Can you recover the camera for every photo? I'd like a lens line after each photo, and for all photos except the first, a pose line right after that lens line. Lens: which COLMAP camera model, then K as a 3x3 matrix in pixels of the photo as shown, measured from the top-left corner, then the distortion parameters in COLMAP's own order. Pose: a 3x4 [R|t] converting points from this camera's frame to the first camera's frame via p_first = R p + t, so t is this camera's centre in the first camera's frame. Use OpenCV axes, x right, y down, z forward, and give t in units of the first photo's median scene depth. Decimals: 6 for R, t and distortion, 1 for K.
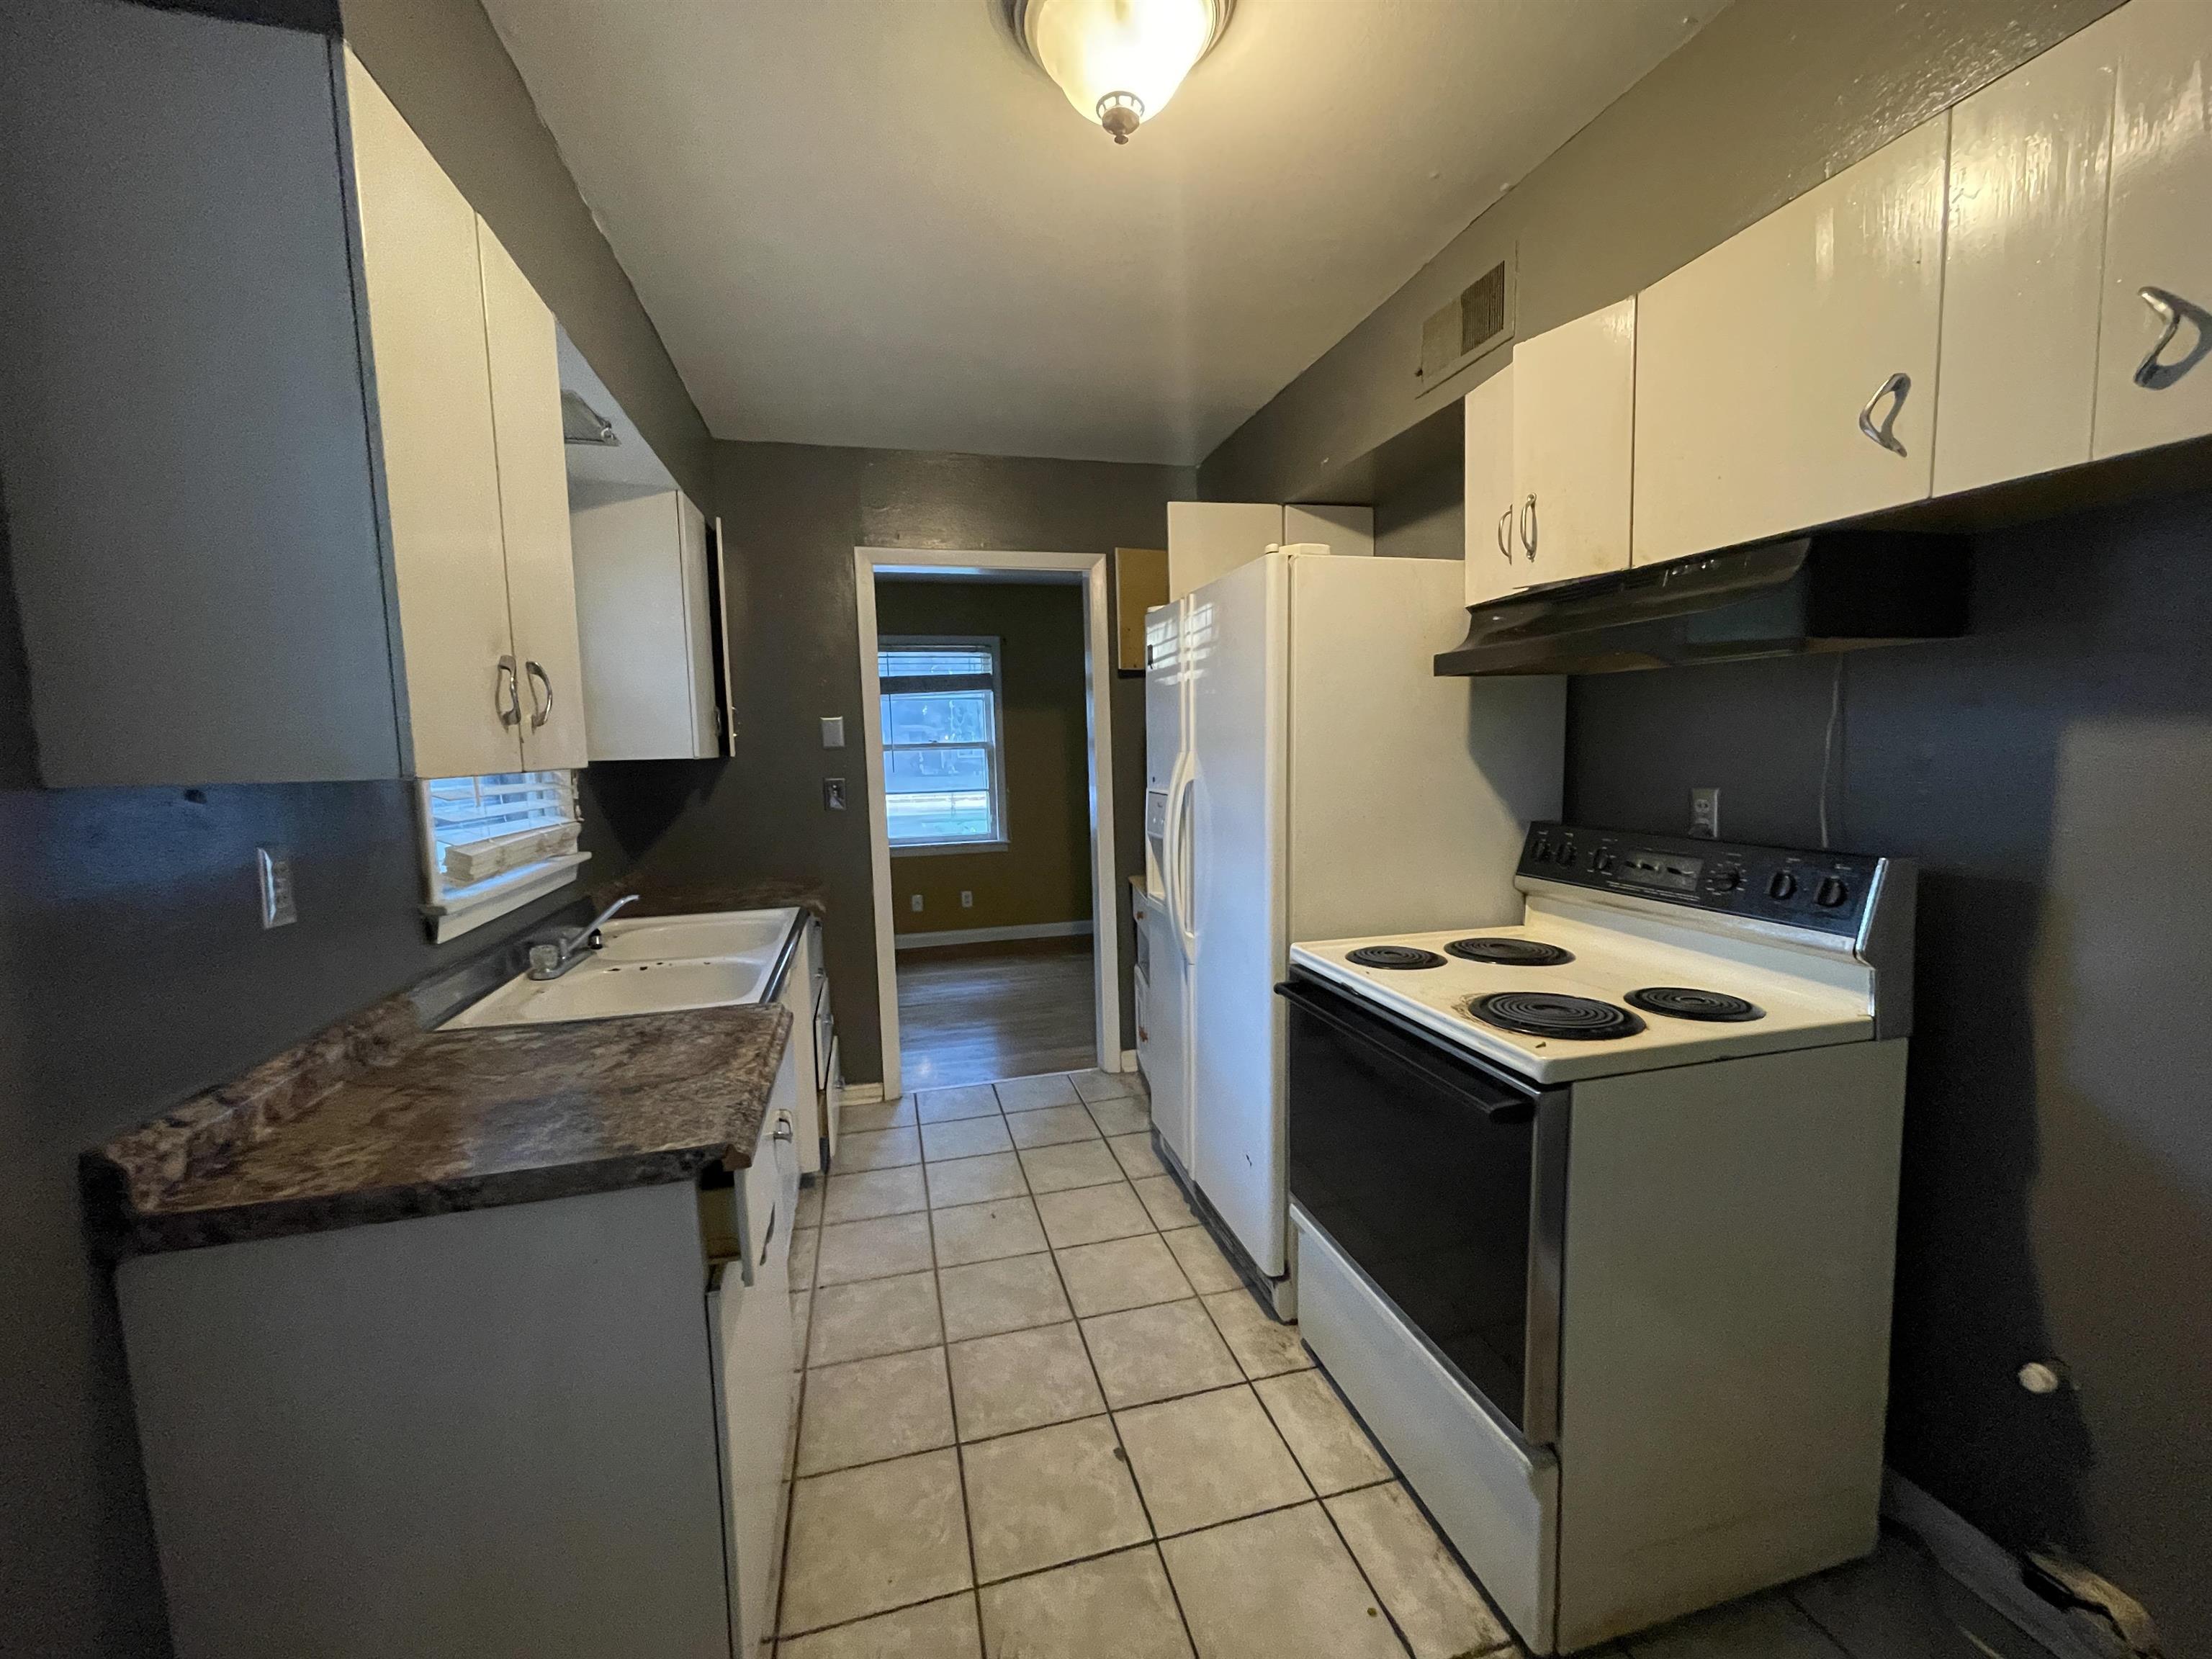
lens RADIAL K [[895.8, 0, 1106.0], [0, 895.8, 829.5], [0, 0, 1]] dist [0.002561, 0.000198]
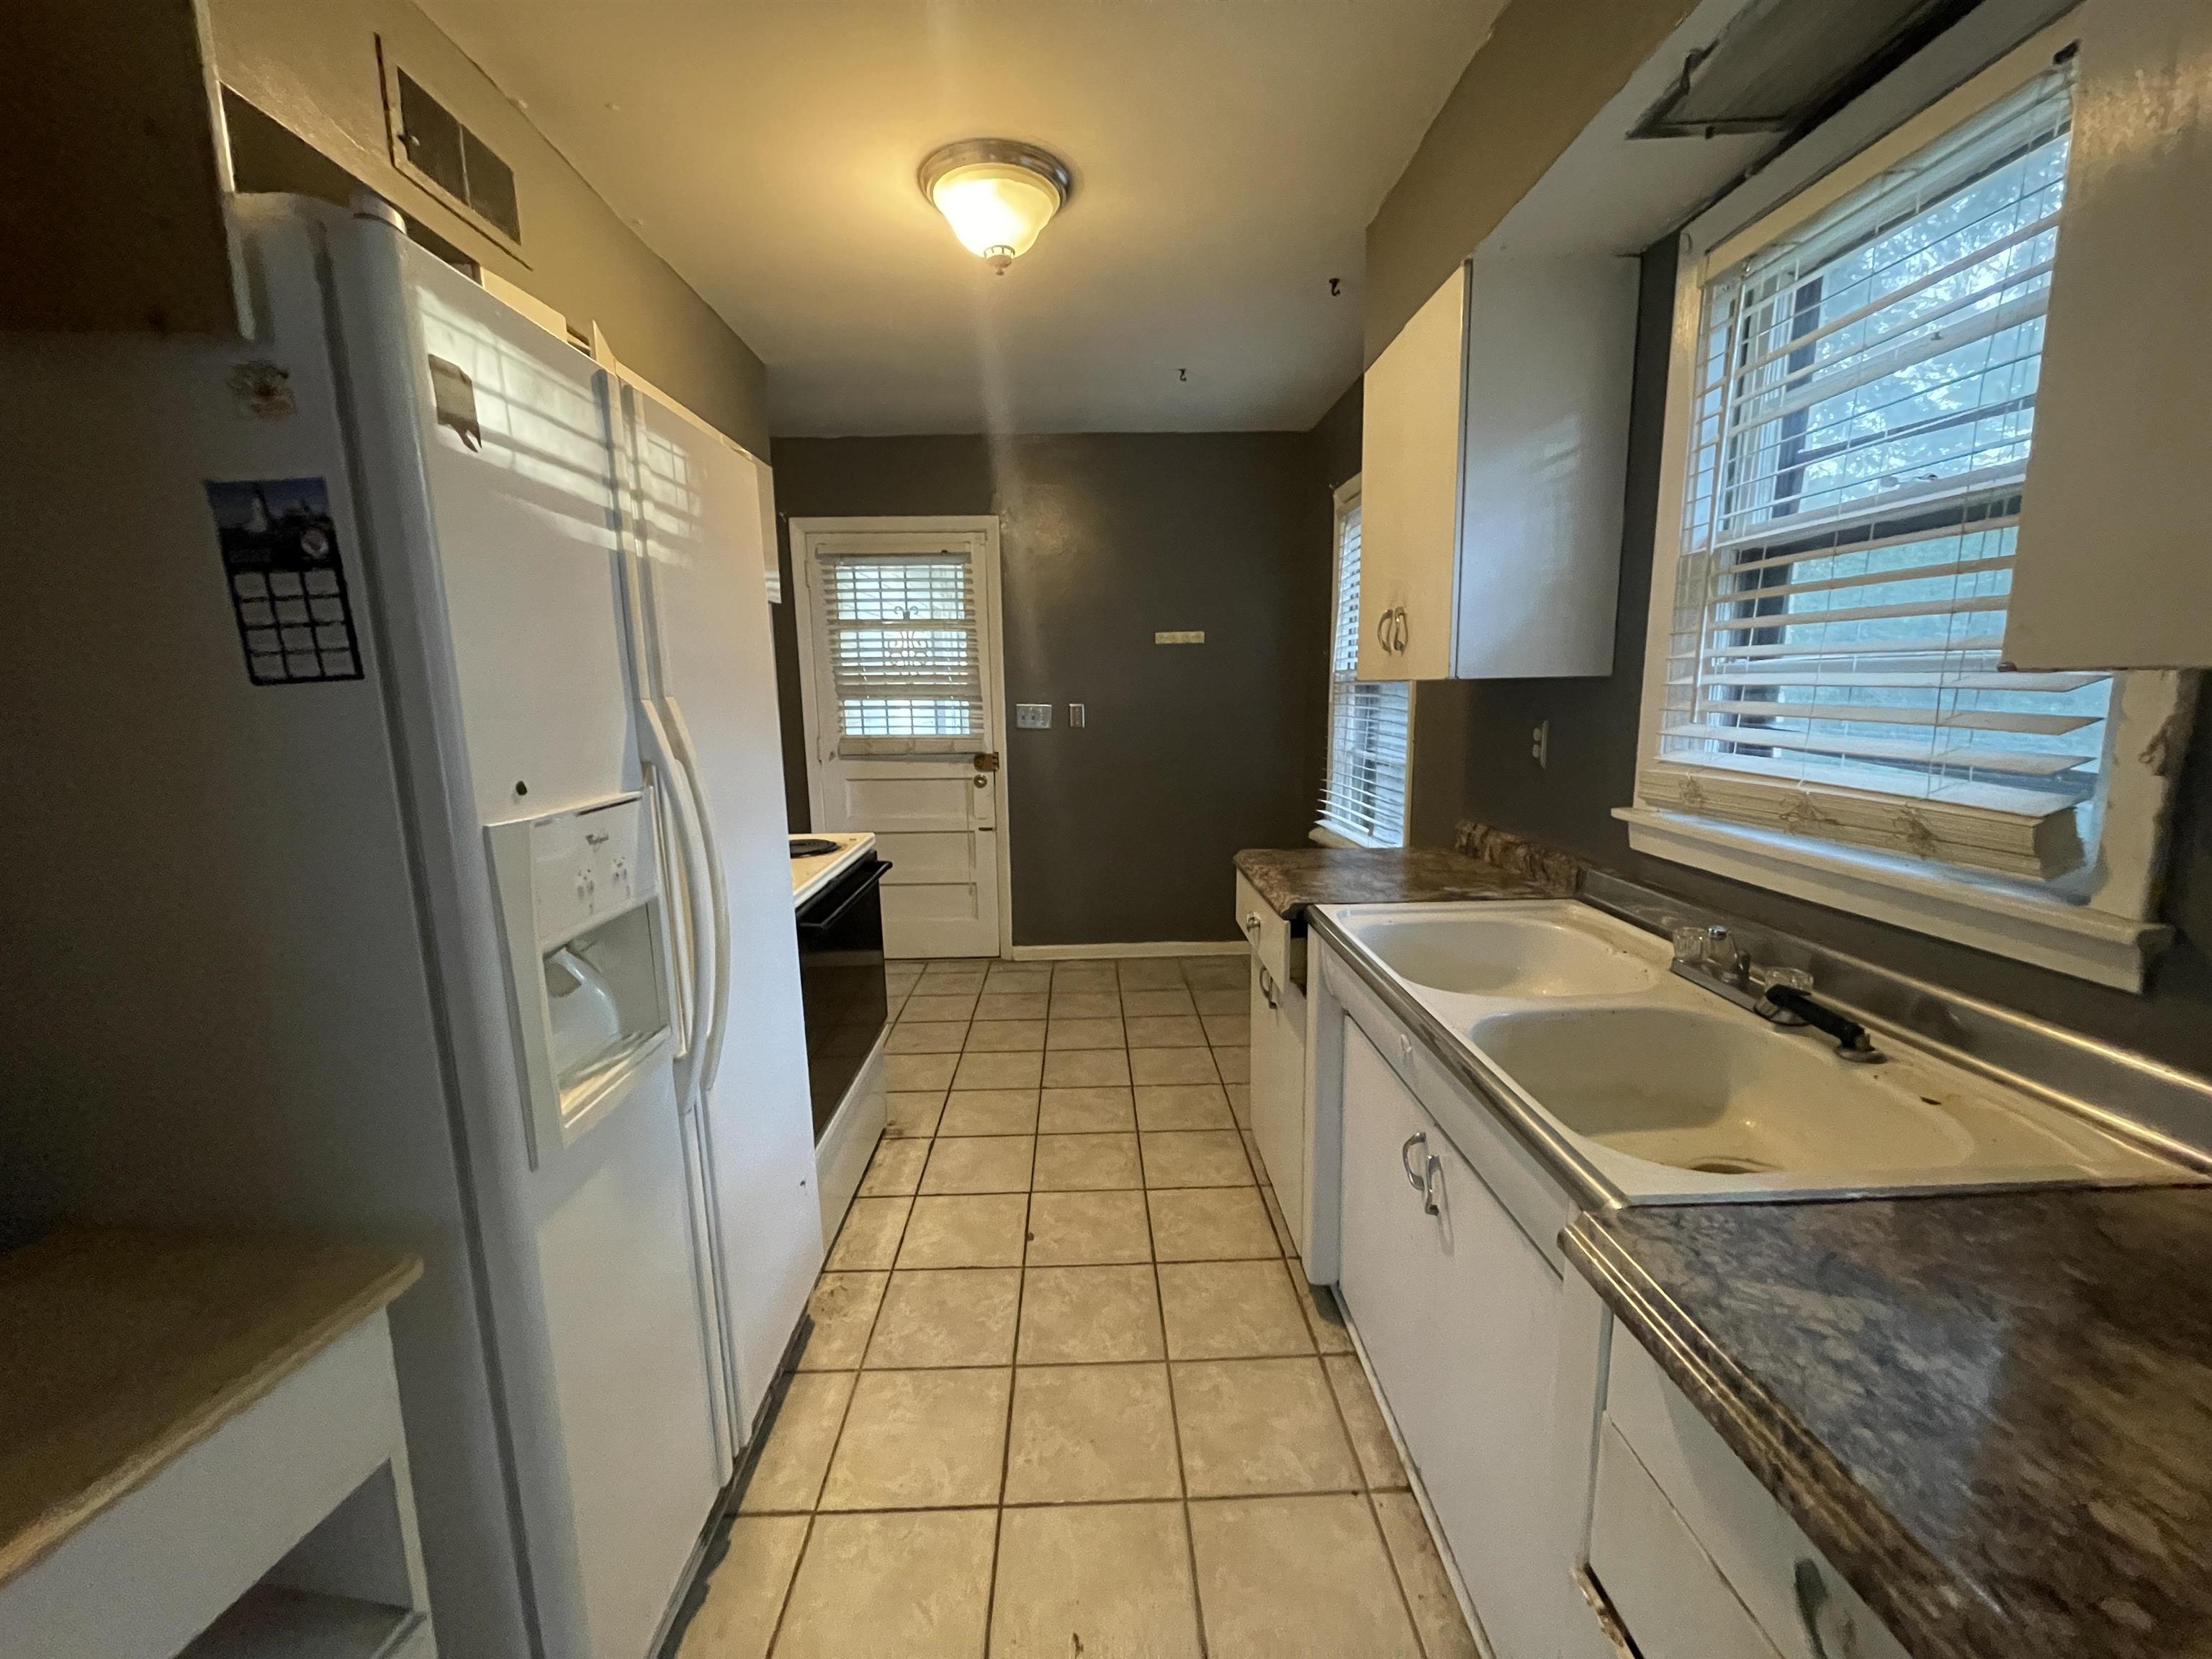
lens RADIAL K [[895.8, 0, 1106.0], [0, 895.8, 829.5], [0, 0, 1]] dist [0.002561, 0.000198]
pose [[-0.973326, 0.003406, 0.229402, -0.339098], [0.061812, 0.966810, 0.247906, -0.156381], [-0.220944, 0.255473, -0.941232, 1.785370]]
